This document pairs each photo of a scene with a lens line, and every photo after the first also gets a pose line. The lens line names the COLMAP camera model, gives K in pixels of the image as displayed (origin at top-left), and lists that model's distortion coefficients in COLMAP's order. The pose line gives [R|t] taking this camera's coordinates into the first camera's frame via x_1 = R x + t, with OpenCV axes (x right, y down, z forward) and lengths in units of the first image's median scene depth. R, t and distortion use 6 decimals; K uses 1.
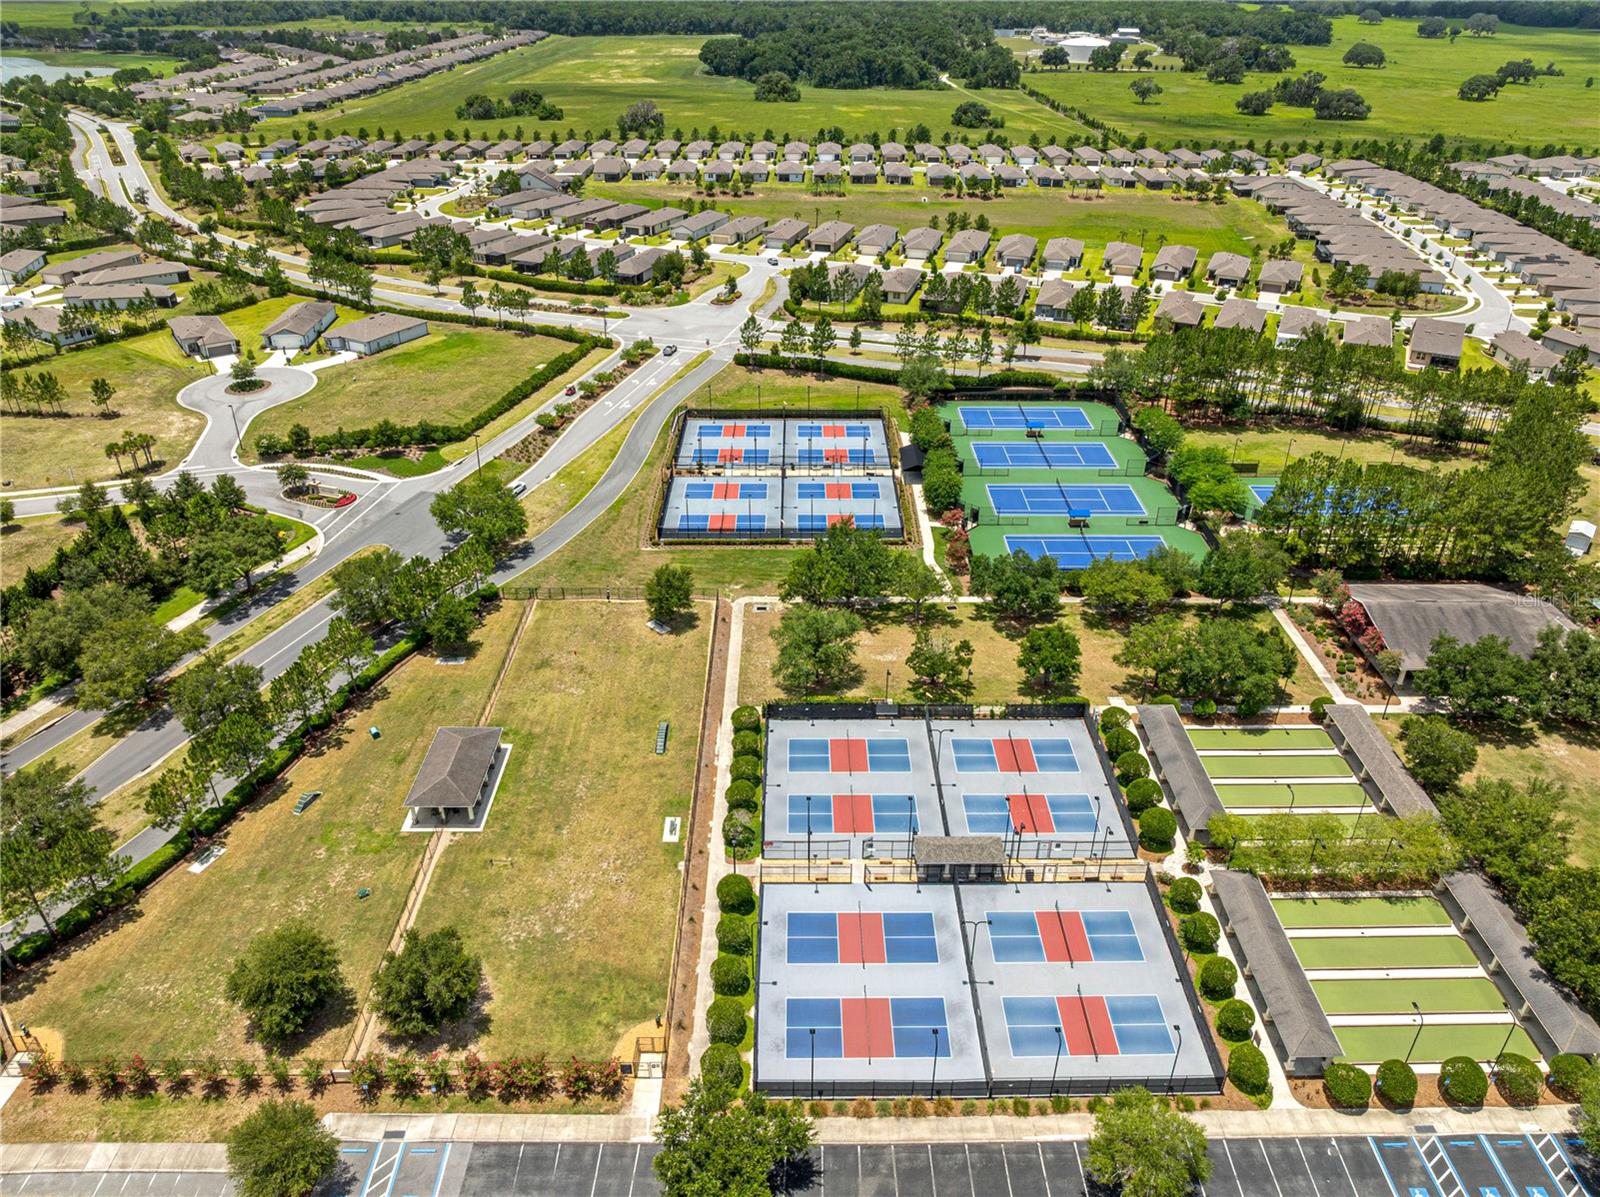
lens RADIAL K [[1125.0, 0, 800.0], [0, 1125.0, 598.5], [0, 0, 1]] dist [-0.052244, 0.025908]
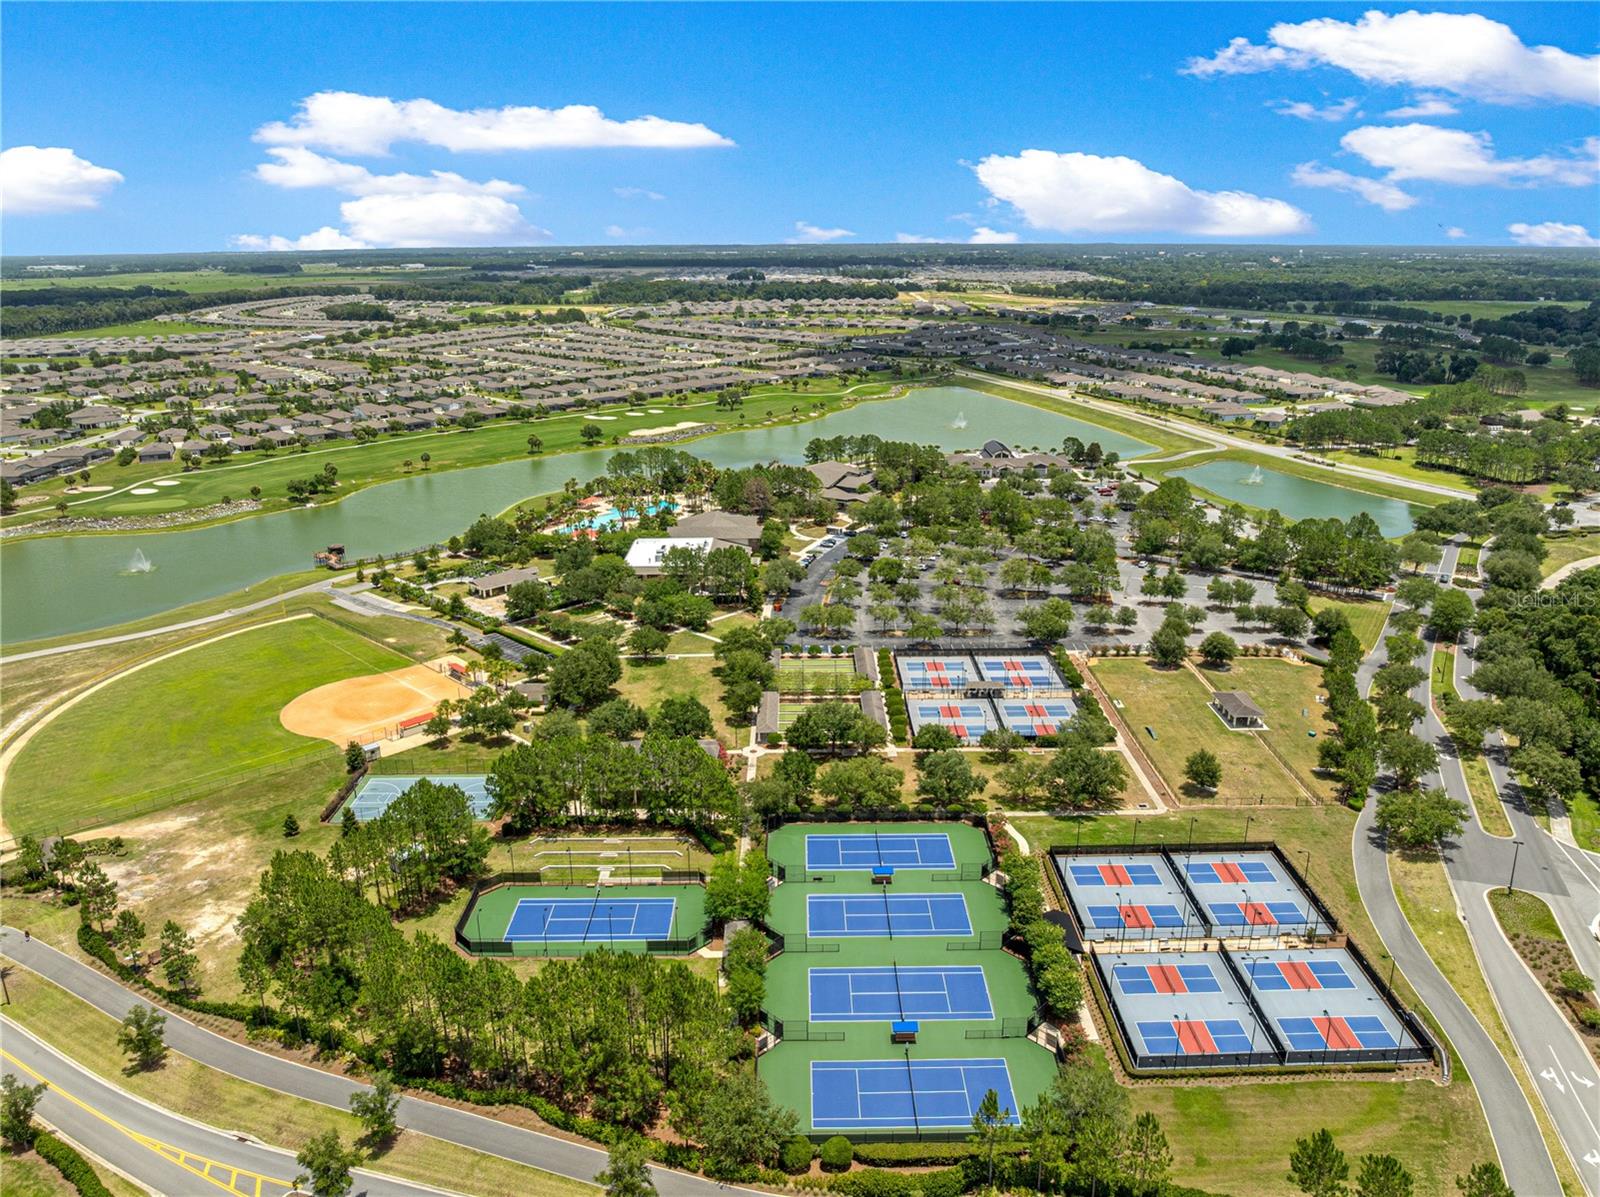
lens RADIAL K [[1124.9, 0, 800.0], [0, 1124.9, 598.5], [0, 0, 1]] dist [-0.023840, -0.049630]
pose [[-0.999999, 0.000804, 0.000636, 0.461998], [0.001013, 0.677858, 0.735192, -1.415314], [0.000160, 0.735193, -0.677858, 2.160632]]
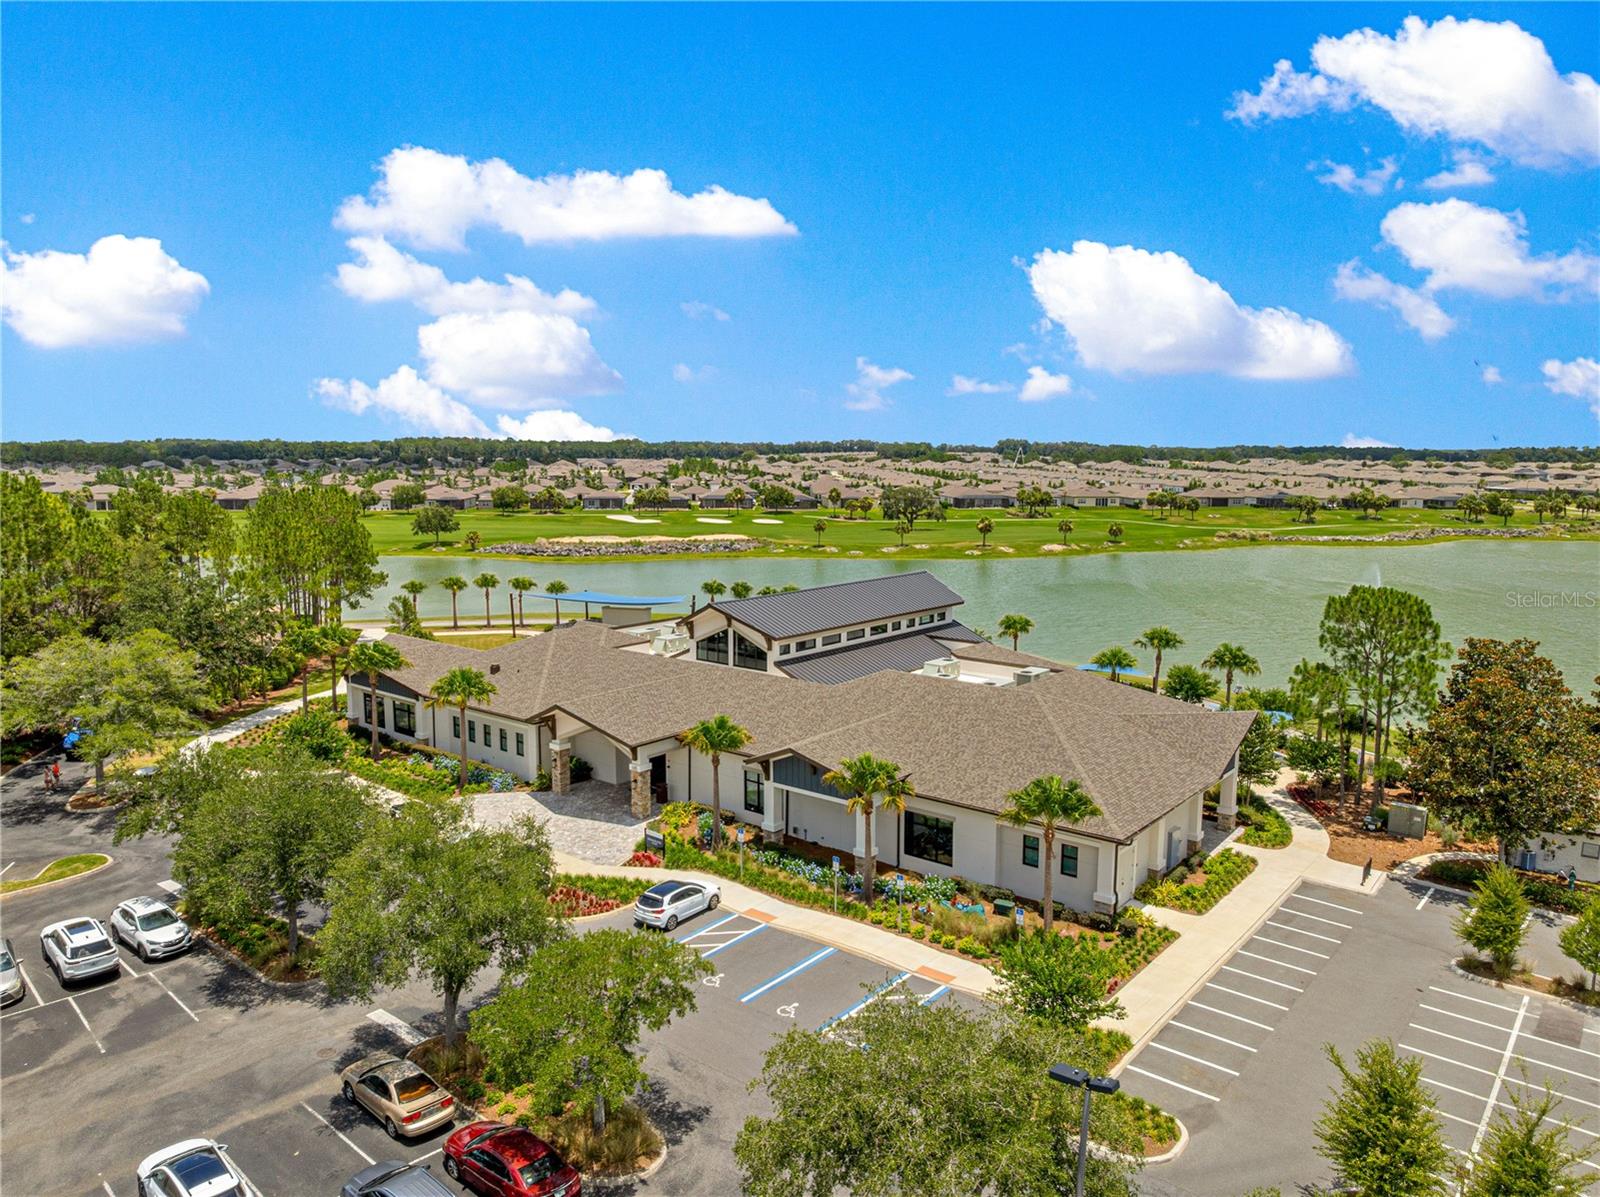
lens RADIAL K [[1120.7, 0, 800.0], [0, 1120.7, 598.5], [0, 0, 1]] dist [-0.047850, -0.003008]
pose [[-0.765715, -0.092455, 0.636500, -0.646689], [0.311566, 0.812434, 0.492826, 0.886472], [-0.562678, 0.575676, -0.593287, -0.617837]]
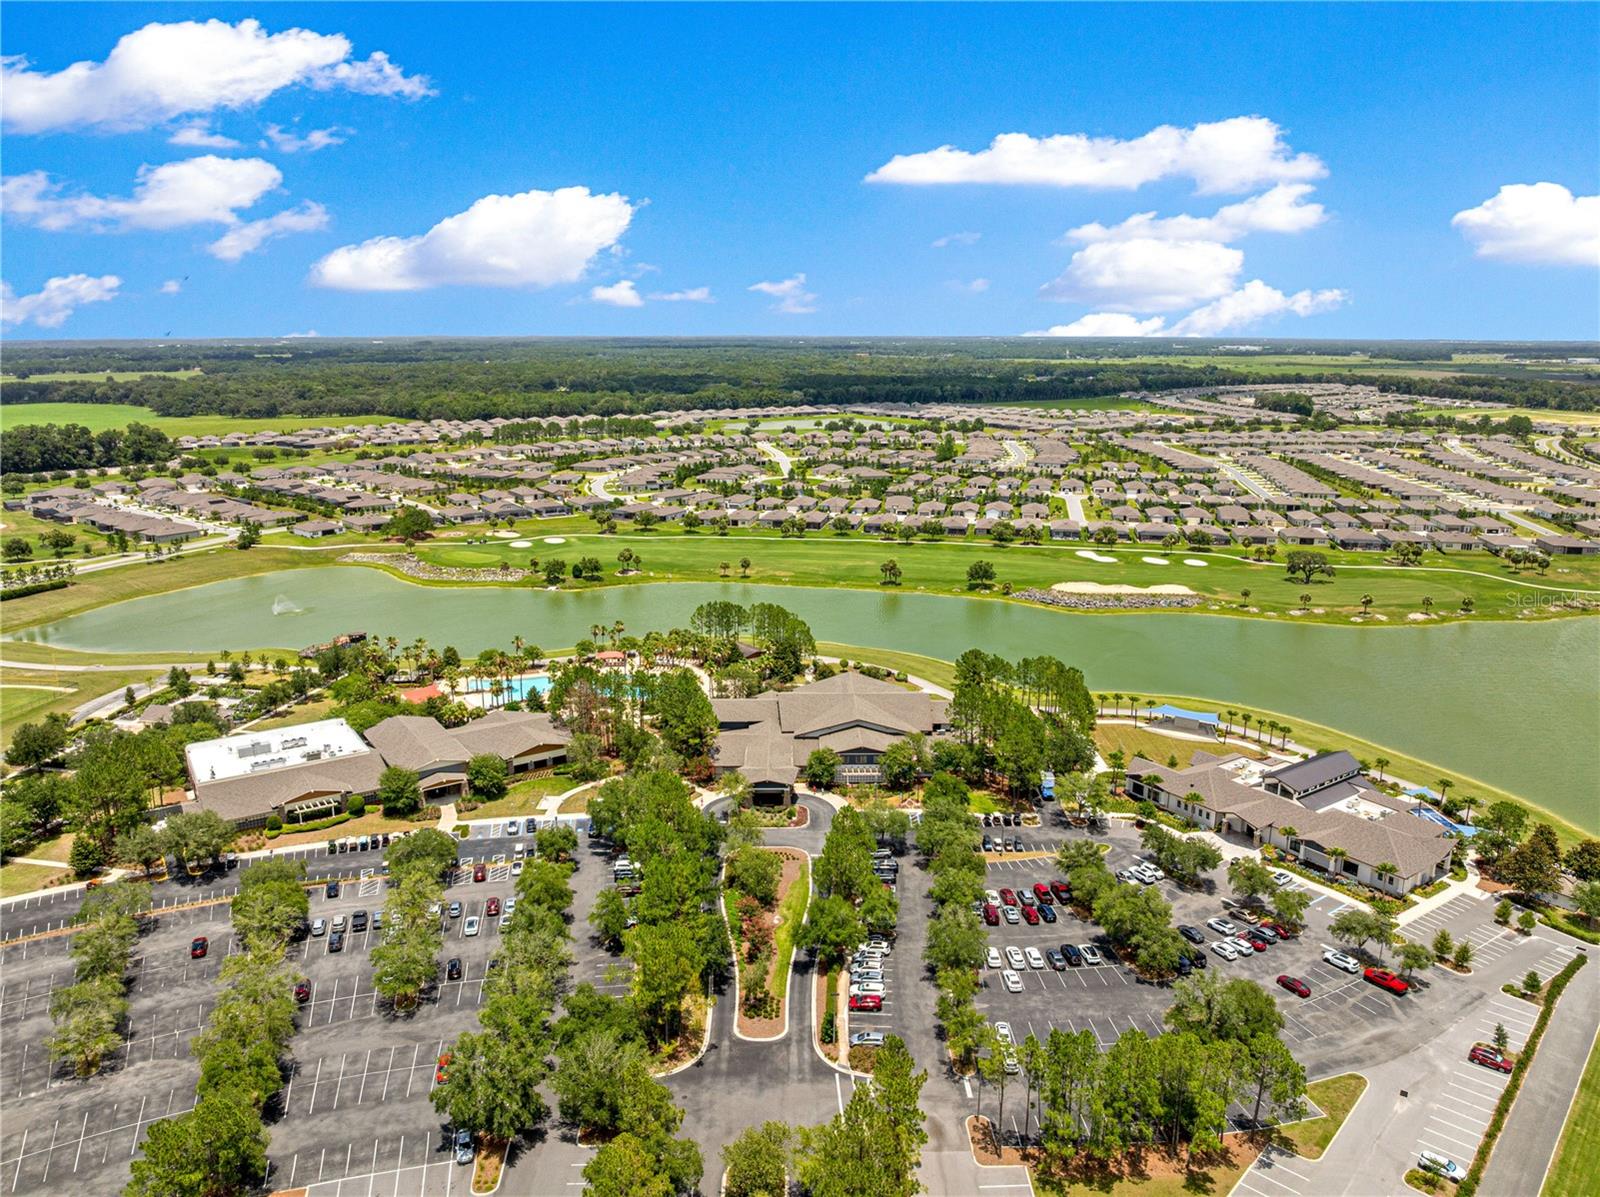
lens RADIAL K [[1120.7, 0, 800.0], [0, 1120.7, 598.5], [0, 0, 1]] dist [-0.047850, -0.003008]
pose [[-0.542810, -0.199373, 0.815848, -1.191935], [0.413488, 0.782086, 0.466229, -0.155281], [-0.731016, 0.590417, -0.342086, 0.027936]]
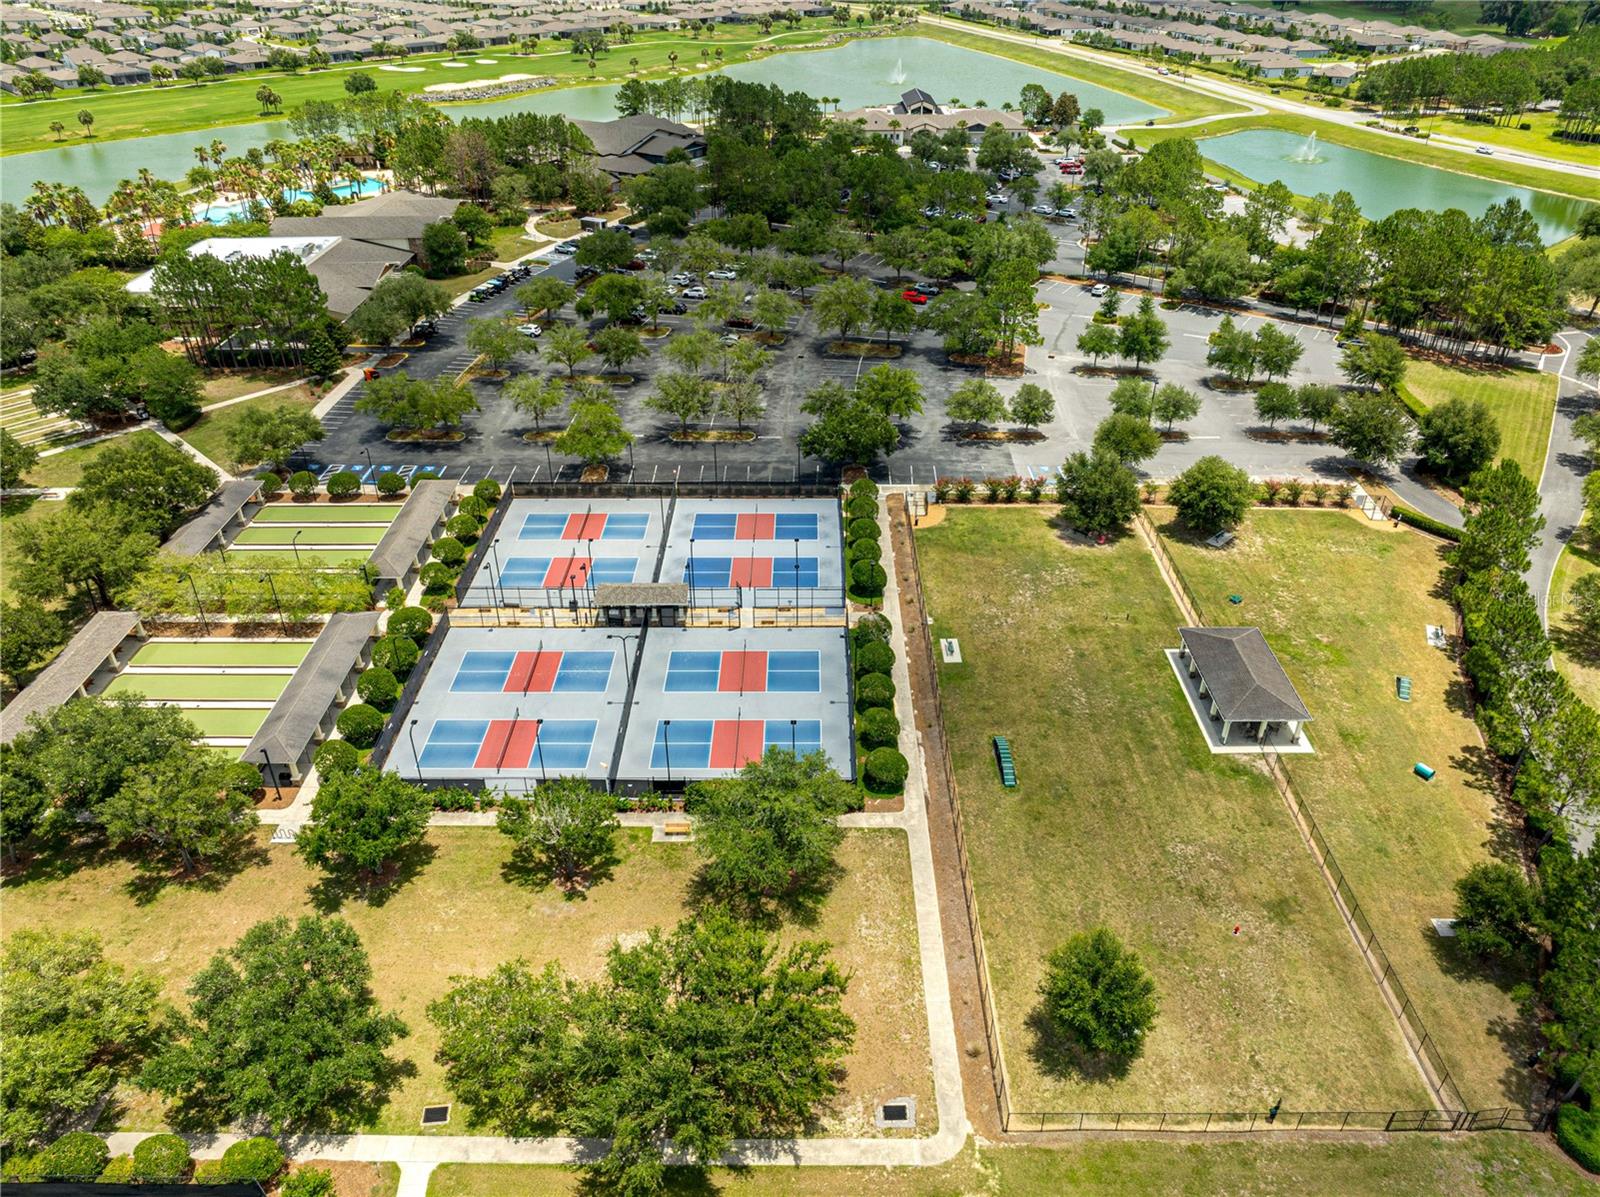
lens RADIAL K [[1125.0, 0, 800.0], [0, 1125.0, 598.5], [0, 0, 1]] dist [-0.052244, 0.025908]
pose [[-0.999931, -0.009444, 0.006948, -0.000998], [0.001645, 0.473730, 0.880669, -0.559150], [-0.011609, 0.880620, -0.473681, 1.297943]]
